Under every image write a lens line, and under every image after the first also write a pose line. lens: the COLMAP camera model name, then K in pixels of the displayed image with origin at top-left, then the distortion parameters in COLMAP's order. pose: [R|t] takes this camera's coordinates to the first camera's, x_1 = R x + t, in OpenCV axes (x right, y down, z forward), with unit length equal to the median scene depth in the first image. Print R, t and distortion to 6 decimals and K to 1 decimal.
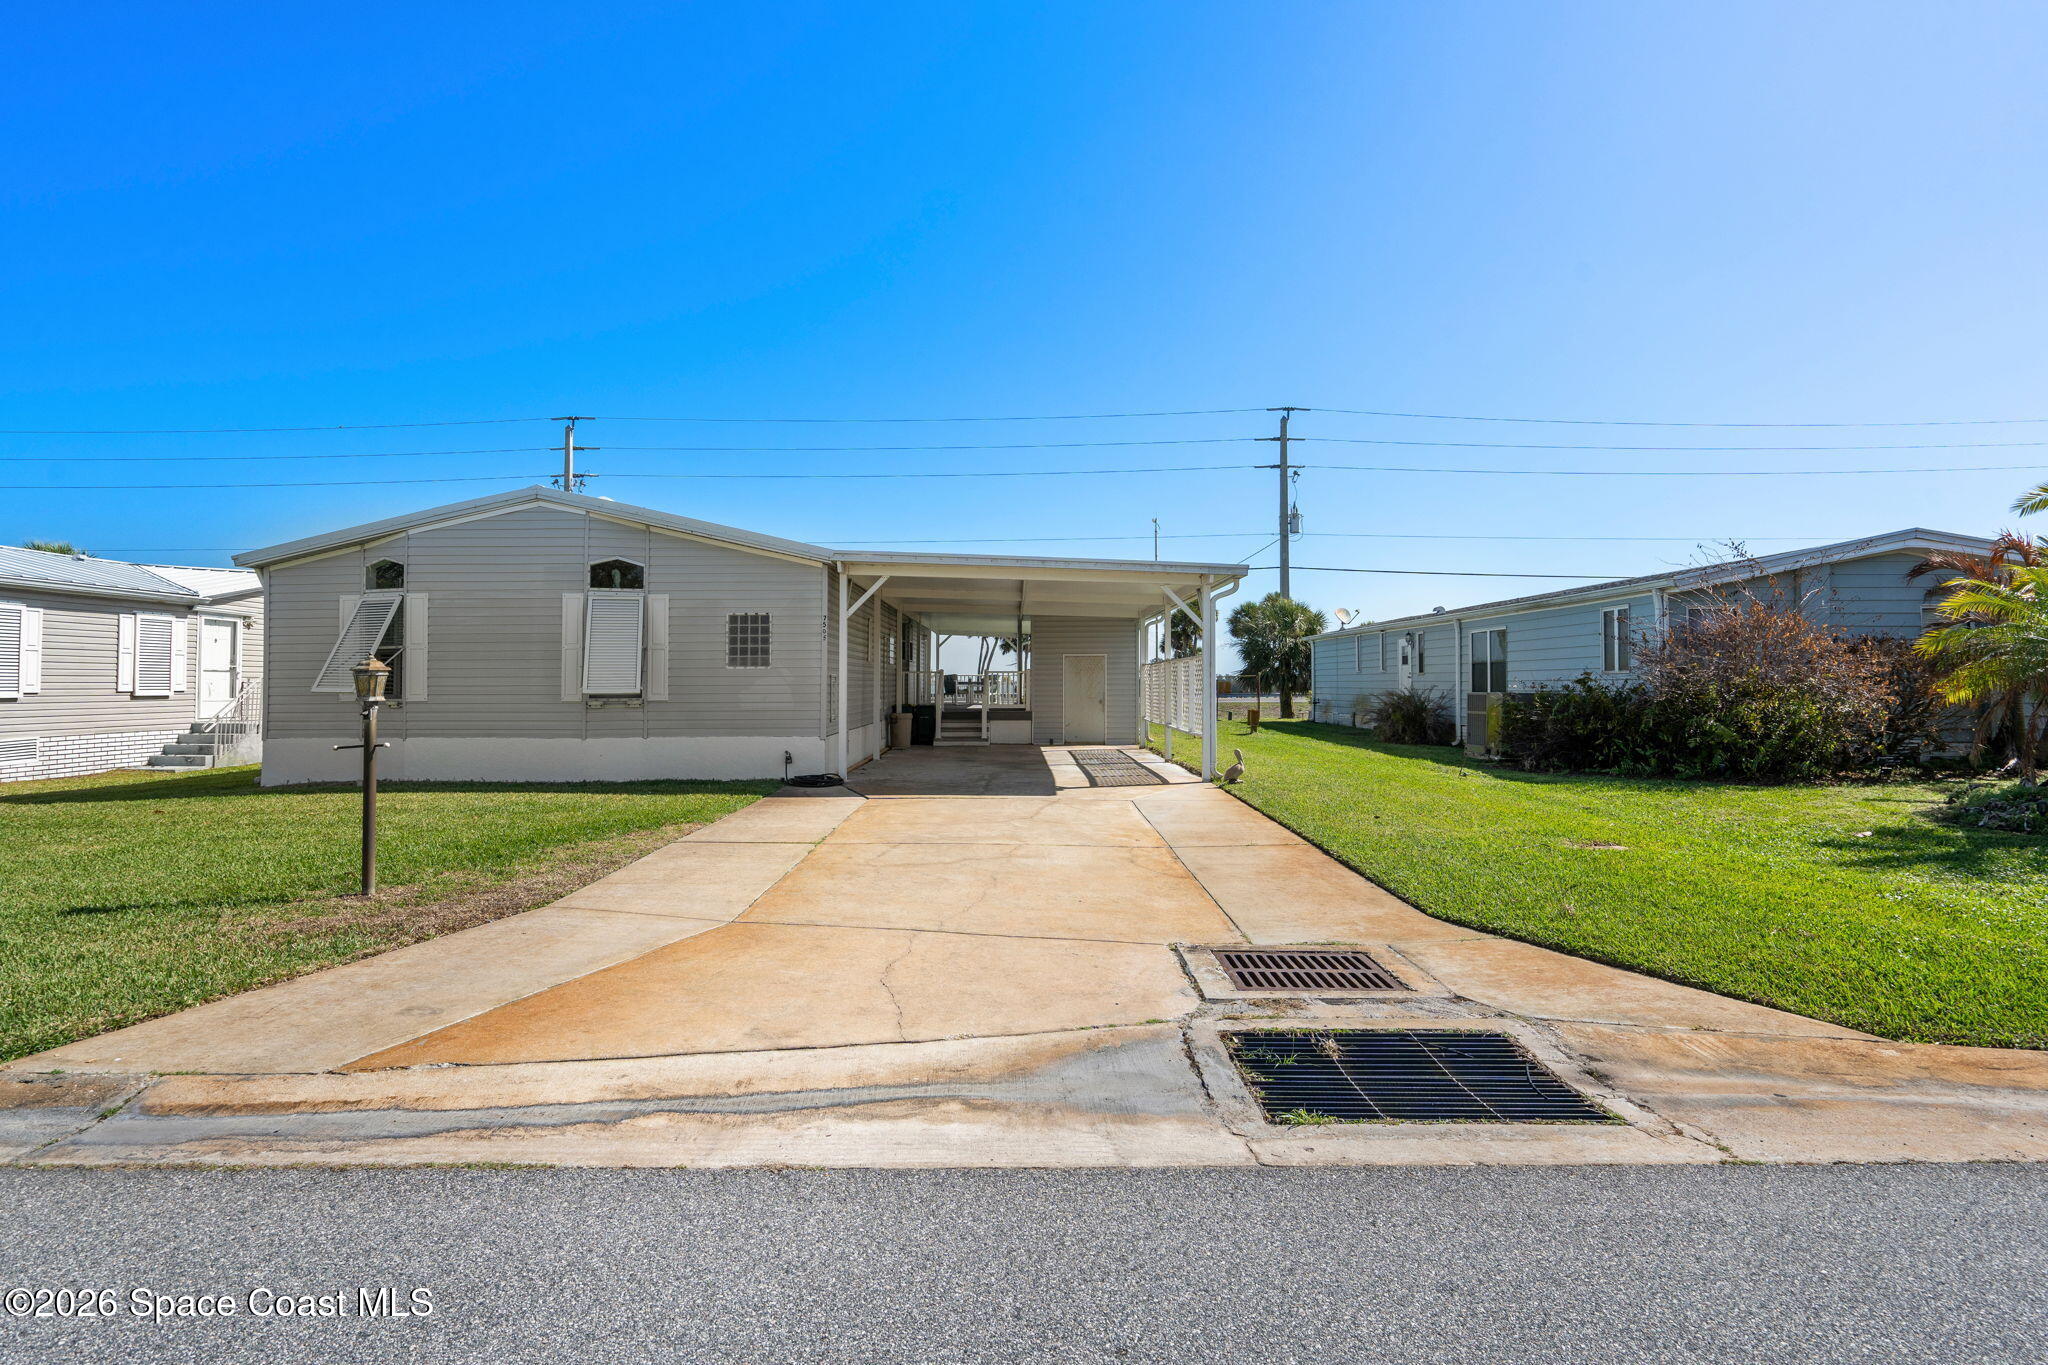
lens RADIAL K [[932.5, 0, 1004.1], [0, 932.5, 652.7], [0, 0, 1]] dist [-0.001011, -0.000898]
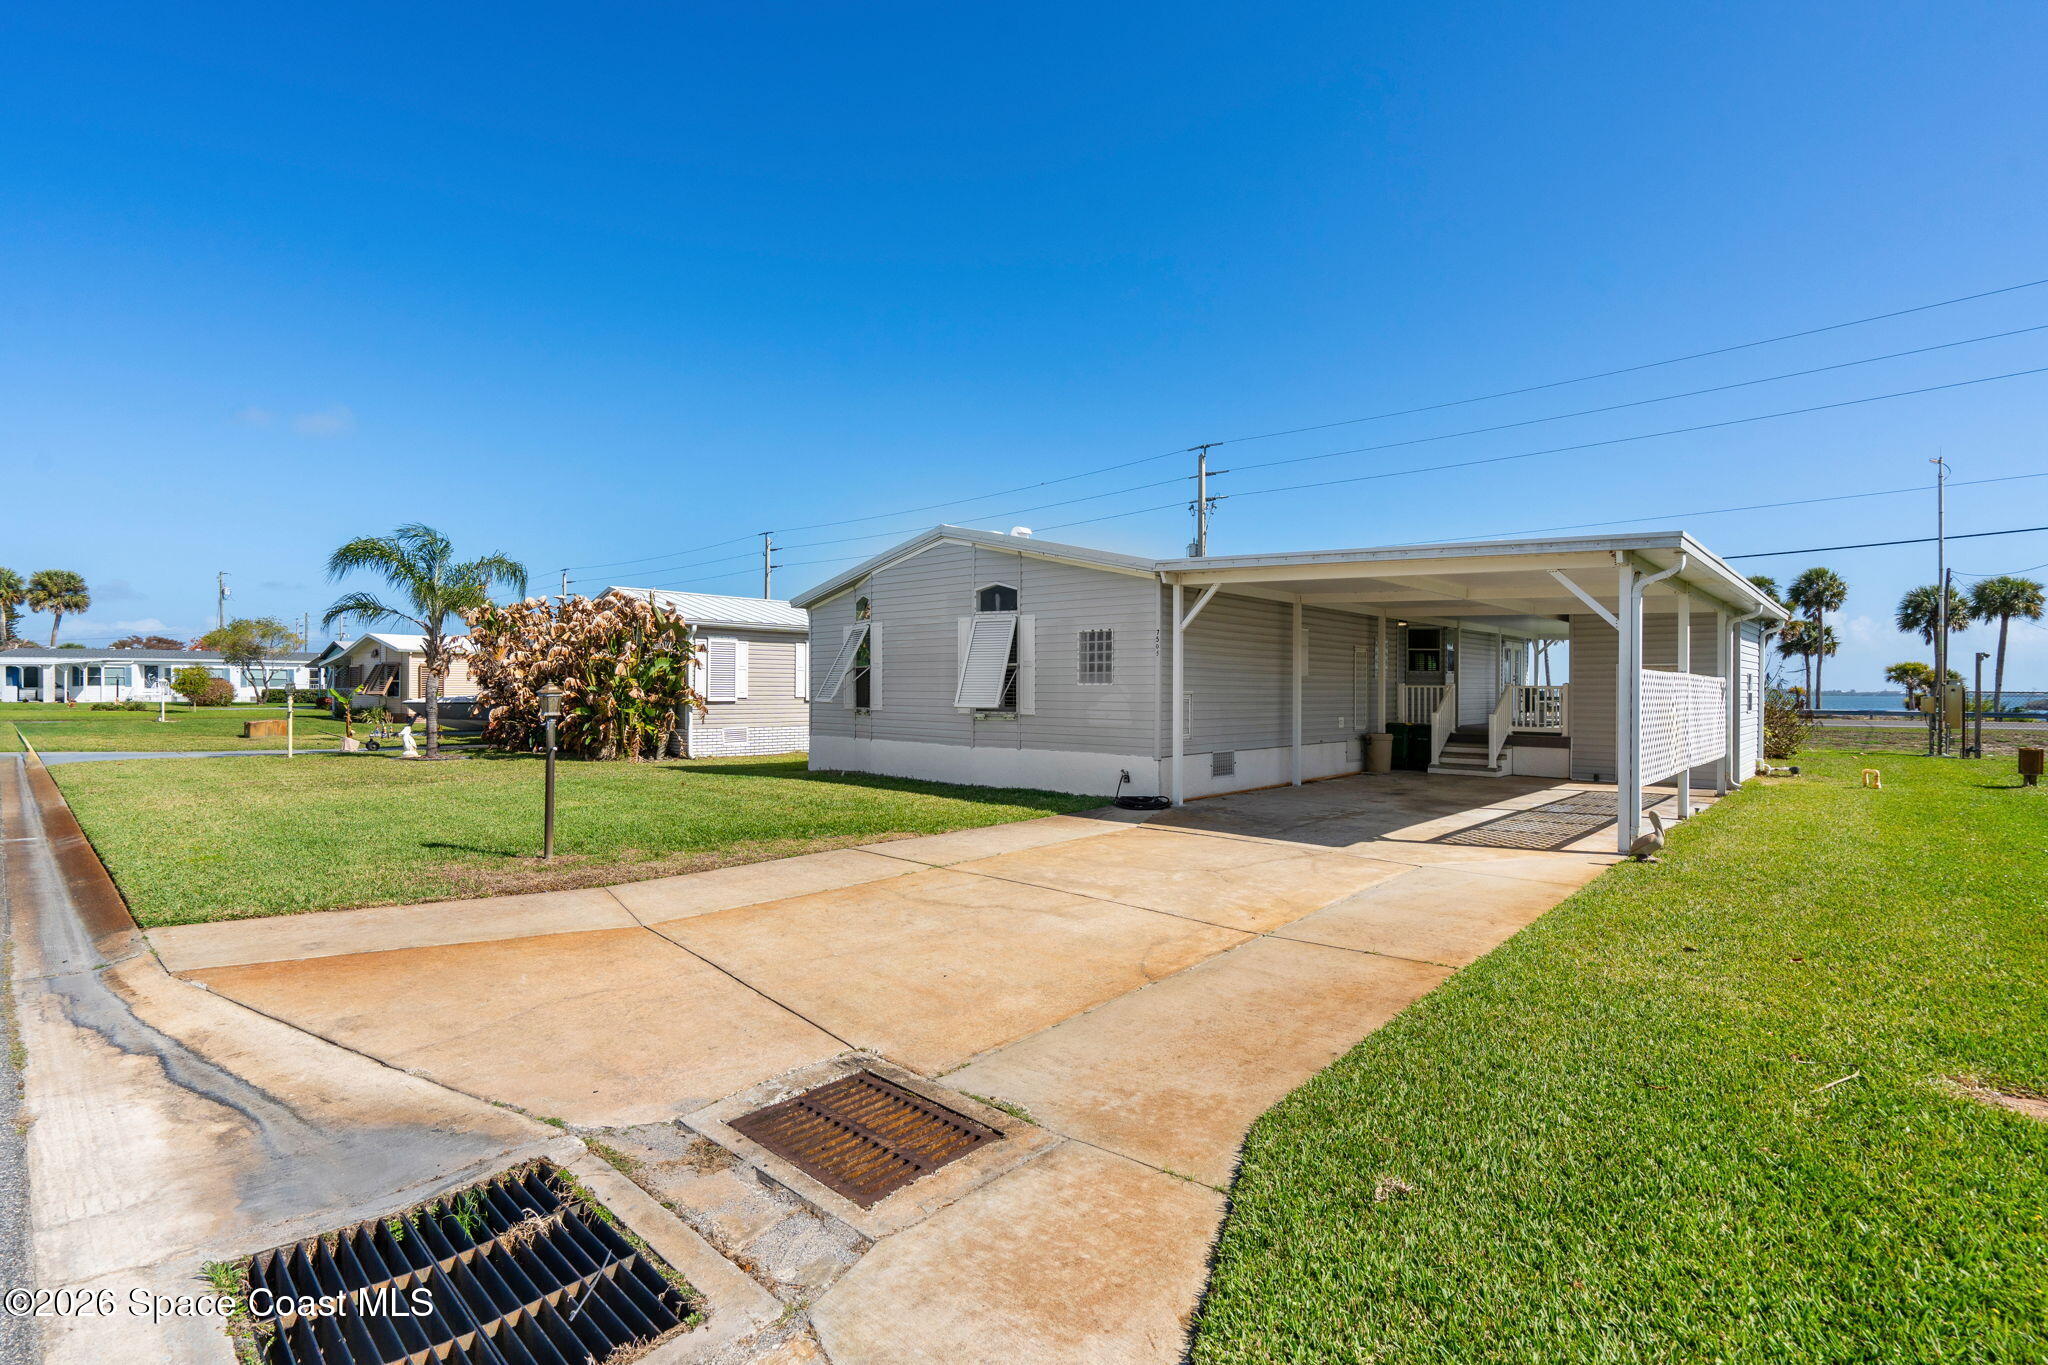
lens RADIAL K [[932.5, 0, 1074.2], [0, 932.5, 673.1], [0, 0, 1]] dist [-0.001011, -0.000898]
pose [[0.754879, -0.002078, -0.655861, 0.373912], [0.012093, 0.999869, 0.010752, -0.006795], [0.655753, -0.016048, 0.754805, 0.232955]]
